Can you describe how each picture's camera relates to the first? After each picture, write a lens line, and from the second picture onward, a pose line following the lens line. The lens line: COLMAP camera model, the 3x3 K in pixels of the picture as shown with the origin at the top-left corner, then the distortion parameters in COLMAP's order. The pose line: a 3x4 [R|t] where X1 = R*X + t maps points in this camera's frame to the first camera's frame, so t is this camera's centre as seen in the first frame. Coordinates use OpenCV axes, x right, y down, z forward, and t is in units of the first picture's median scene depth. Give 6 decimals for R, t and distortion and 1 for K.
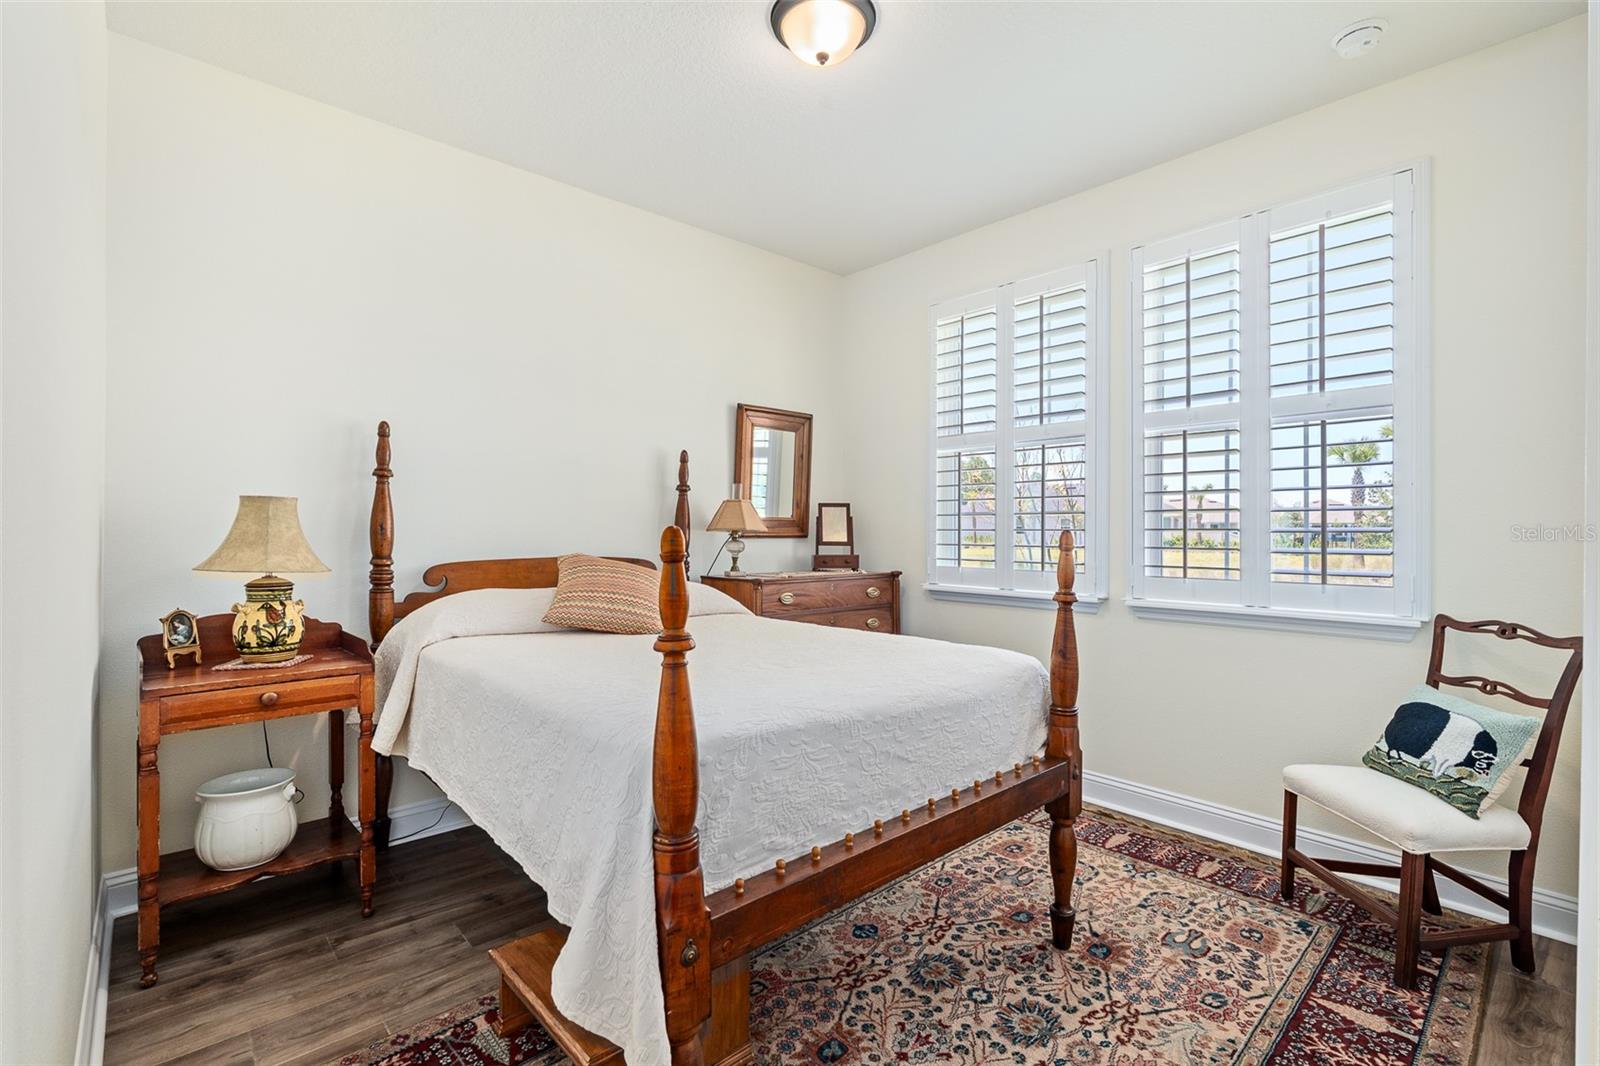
lens RADIAL K [[723.5, 0, 800.2], [0, 723.5, 535.6], [0, 0, 1]] dist [-0.007596, 0.002420]
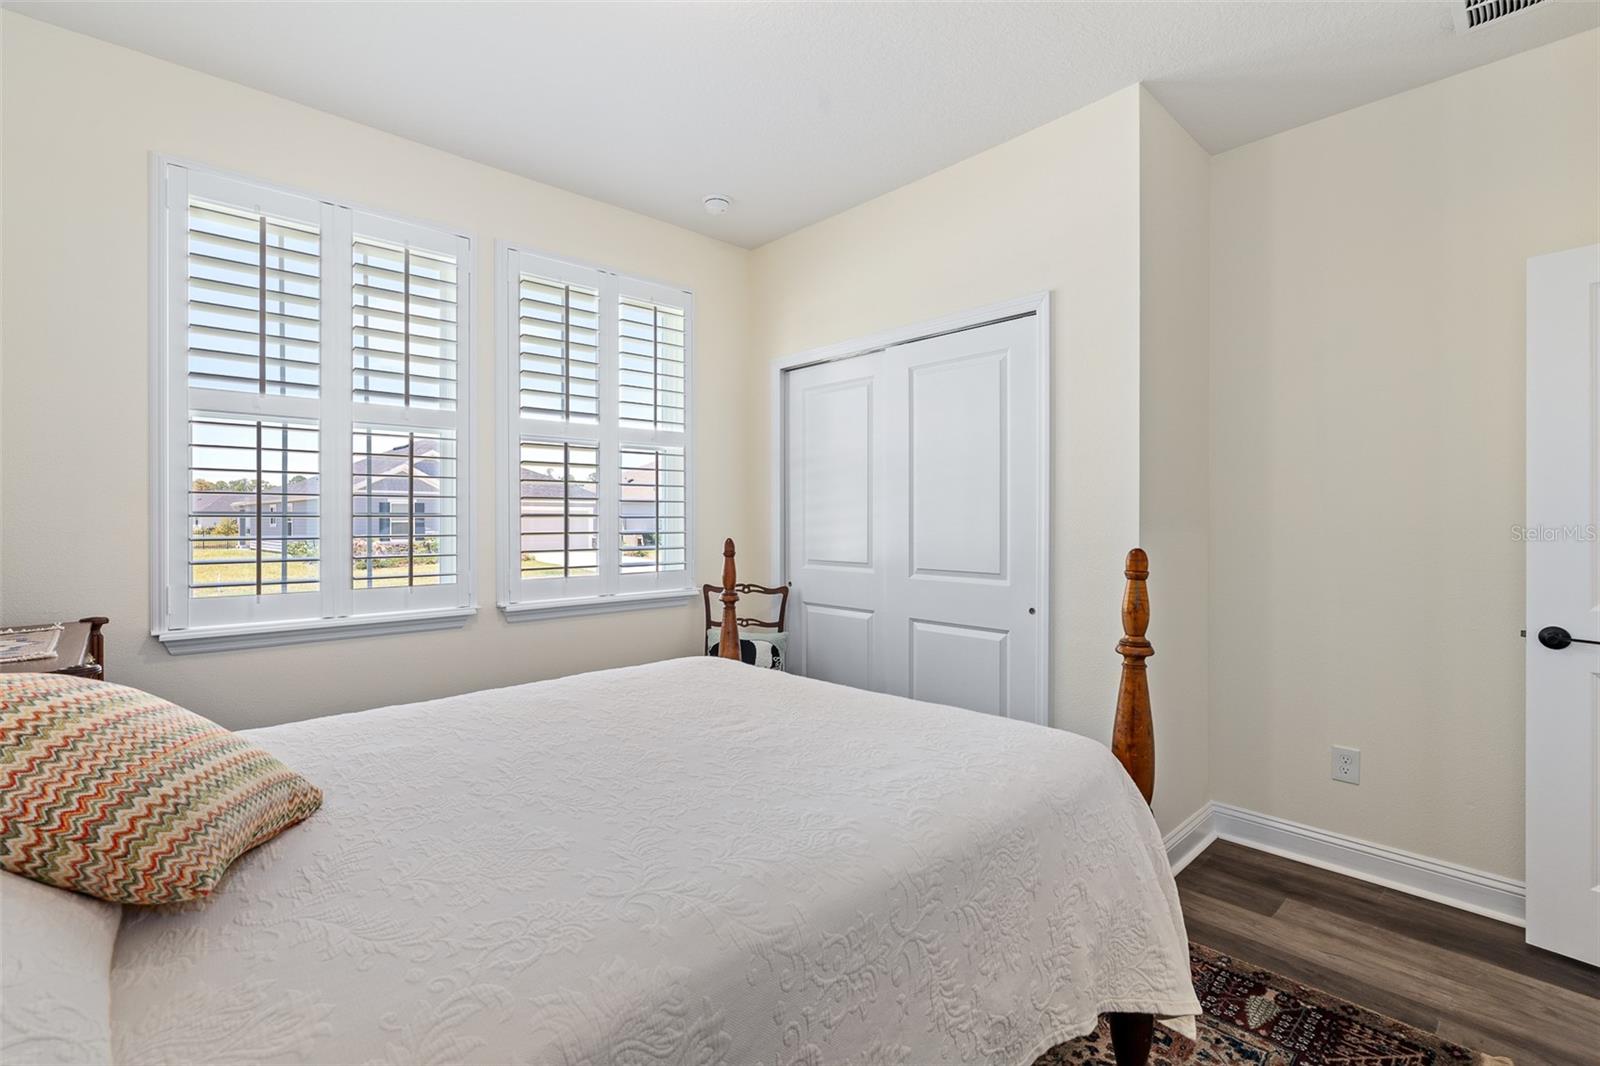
lens RADIAL K [[723.5, 0, 816.2], [0, 723.5, 527.4], [0, 0, 1]] dist [-0.007596, 0.002420]
pose [[-0.018016, 0.000372, 0.999838, -0.488907], [0.022766, 0.999741, 0.000038, -0.007655], [-0.999578, 0.022763, -0.018020, 0.556631]]
